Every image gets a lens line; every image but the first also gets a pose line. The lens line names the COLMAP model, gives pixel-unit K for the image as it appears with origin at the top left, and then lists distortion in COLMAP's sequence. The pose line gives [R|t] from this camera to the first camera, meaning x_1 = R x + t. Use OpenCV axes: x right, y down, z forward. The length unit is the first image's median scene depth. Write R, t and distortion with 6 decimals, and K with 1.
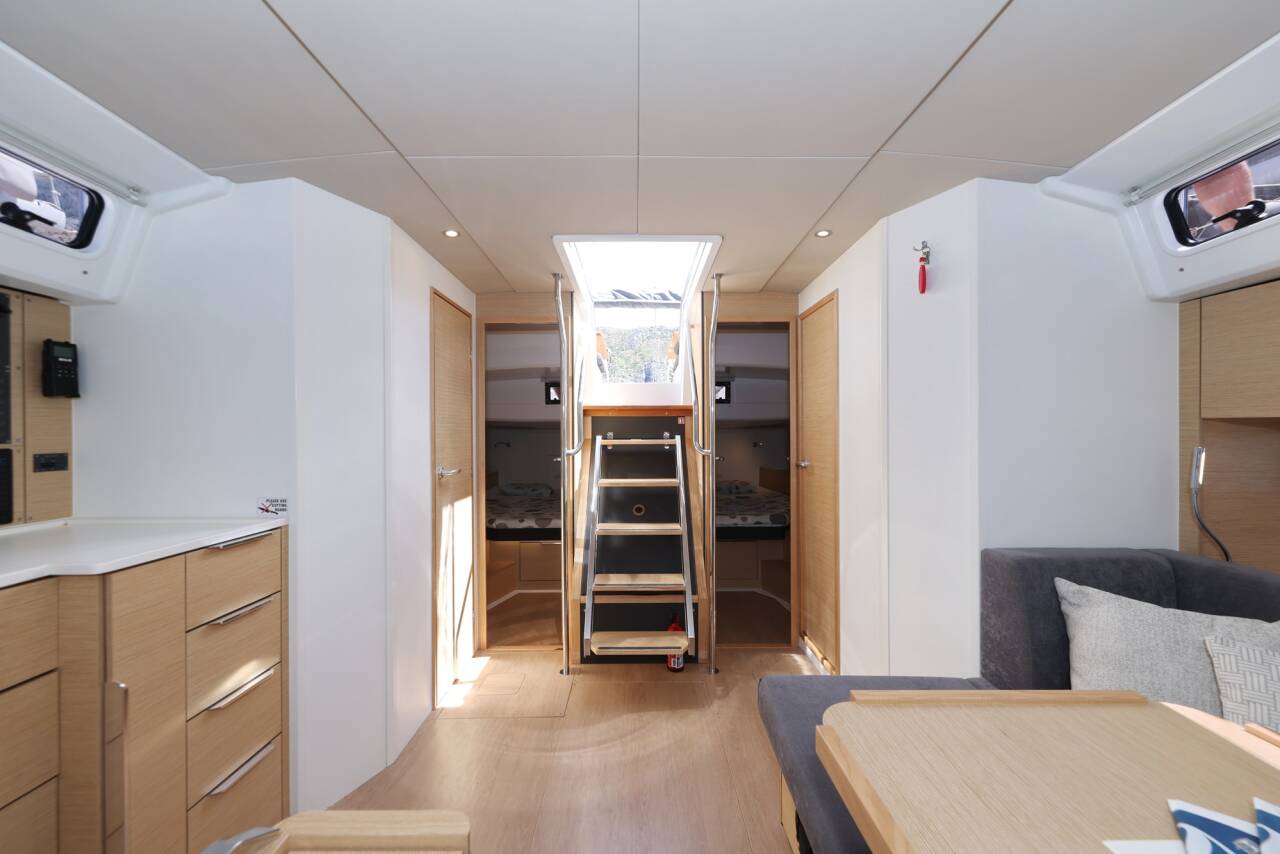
lens RADIAL K [[491.7, 0, 636.1], [0, 491.7, 433.0], [0, 0, 1]] dist [-0.000299, -0.000084]
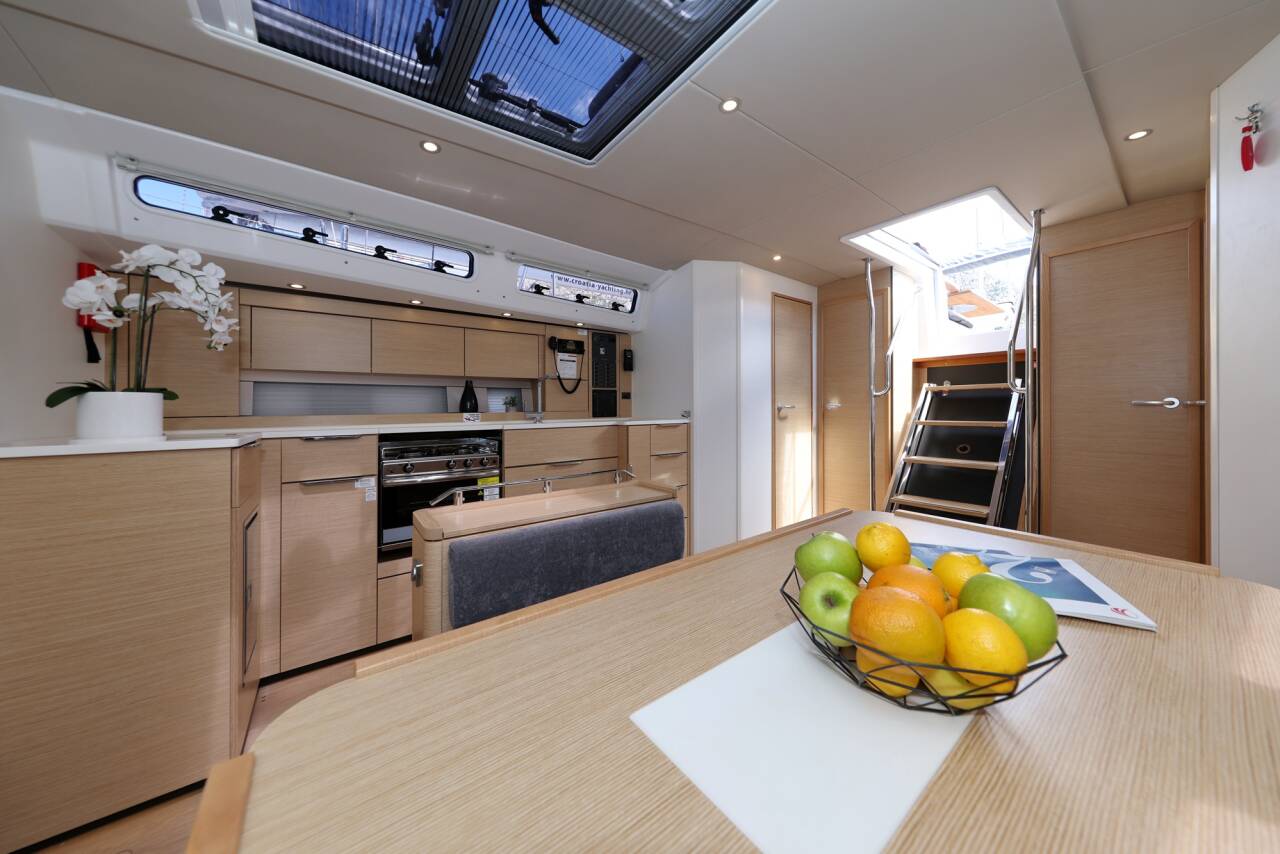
lens RADIAL K [[392.2, 0, 611.2], [0, 392.2, 405.5], [0, 0, 1]] dist [-0.000461, 0.000013]
pose [[0.557124, 0.003770, -0.830421, 0.512667], [-0.003780, 0.999991, 0.002004, 0.107988], [0.830421, 0.002023, 0.557133, -0.239499]]
